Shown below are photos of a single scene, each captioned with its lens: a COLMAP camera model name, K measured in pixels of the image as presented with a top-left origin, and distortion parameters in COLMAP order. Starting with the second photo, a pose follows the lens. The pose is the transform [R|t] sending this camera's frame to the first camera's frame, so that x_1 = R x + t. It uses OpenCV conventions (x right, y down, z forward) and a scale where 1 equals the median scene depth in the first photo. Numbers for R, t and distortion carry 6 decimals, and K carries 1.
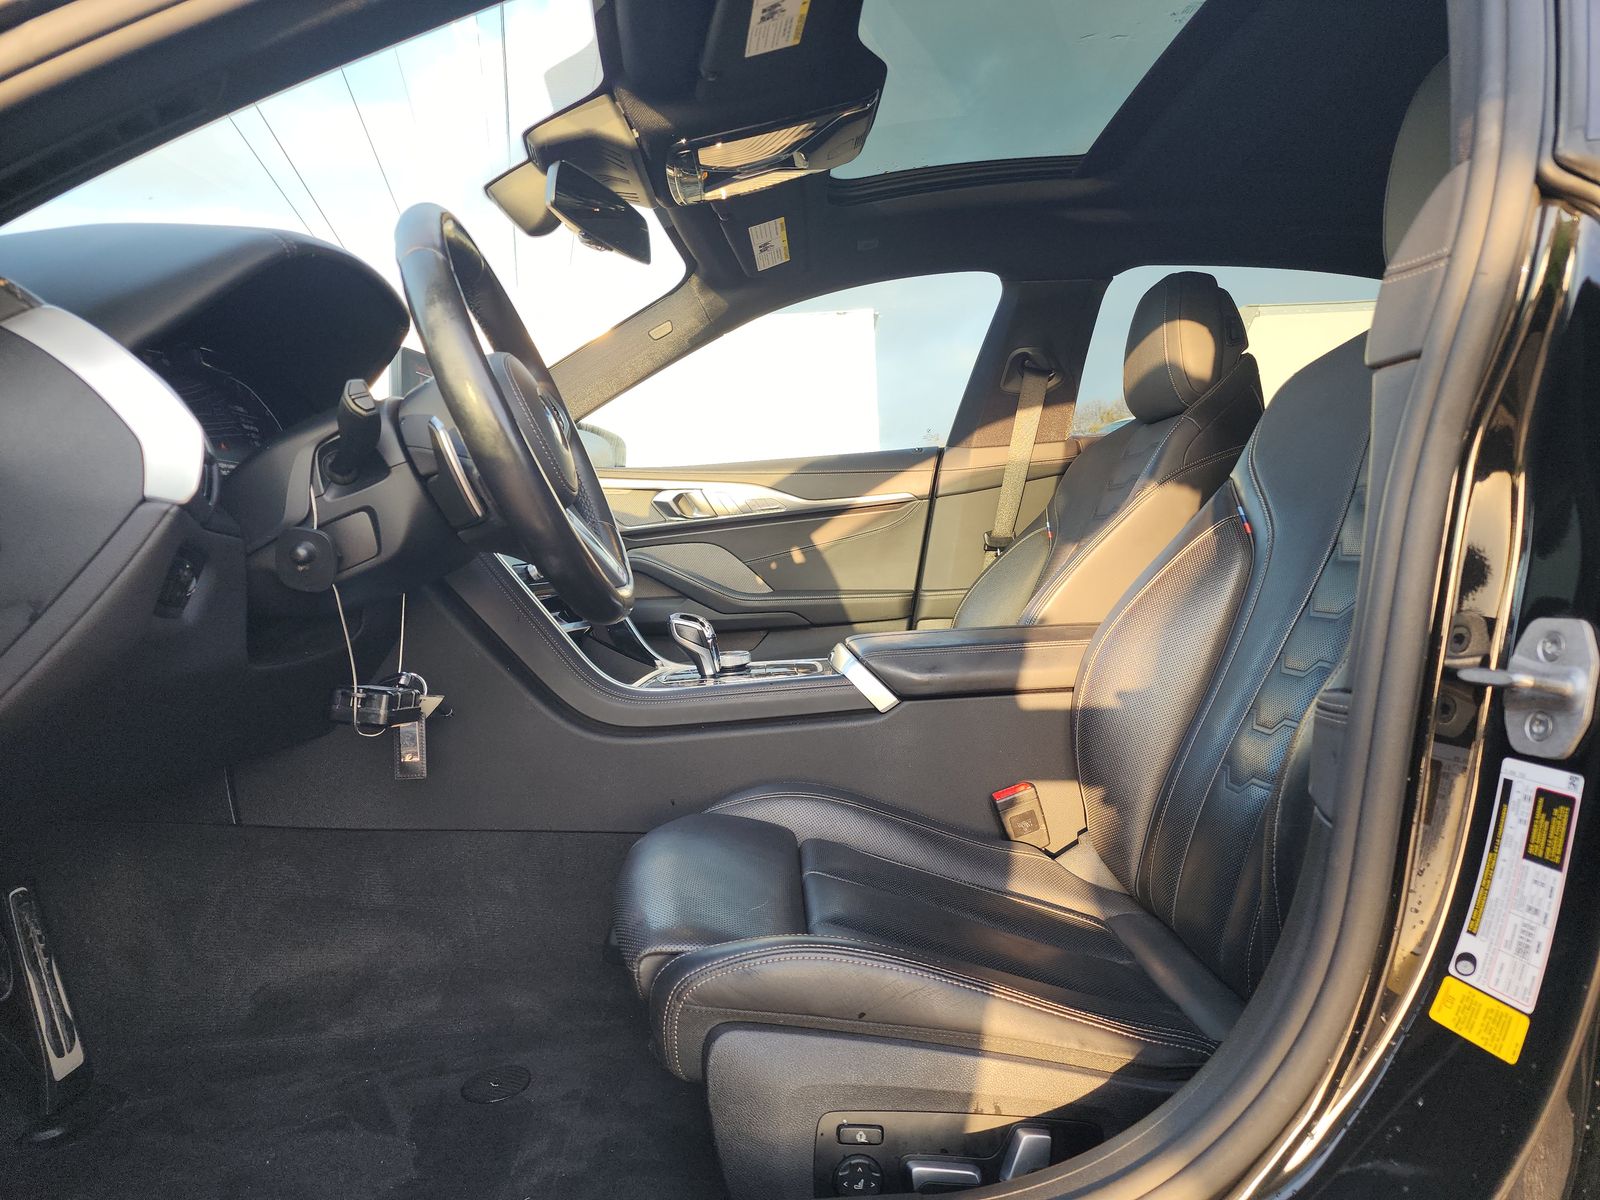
lens RADIAL K [[1067.2, 0, 754.9], [0, 1067.2, 596.0], [0, 0, 1]] dist [0.016706, -0.025162]
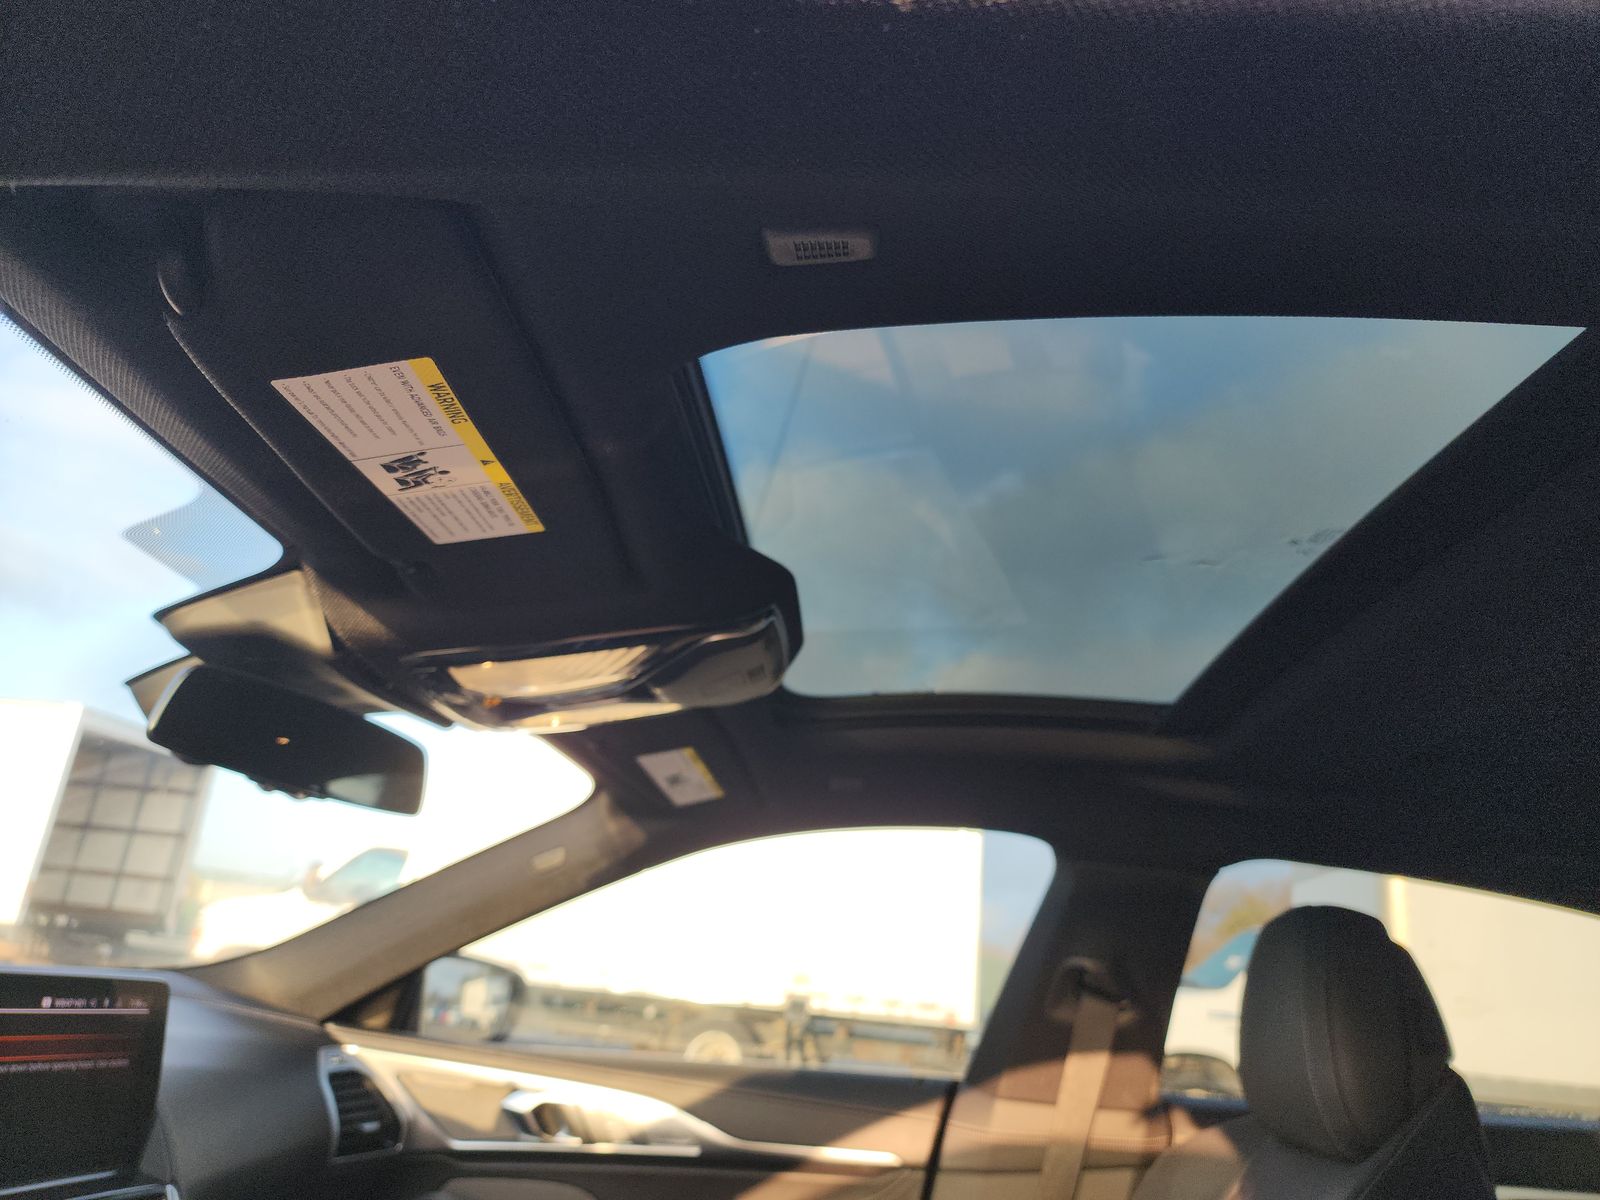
lens RADIAL K [[1067.2, 0, 754.9], [0, 1067.2, 596.0], [0, 0, 1]] dist [0.016706, -0.025162]
pose [[0.984599, 0.109172, -0.136554, 0.115954], [-0.152374, 0.918814, -0.364093, -0.162913], [0.085718, 0.379293, 0.921298, 0.280111]]
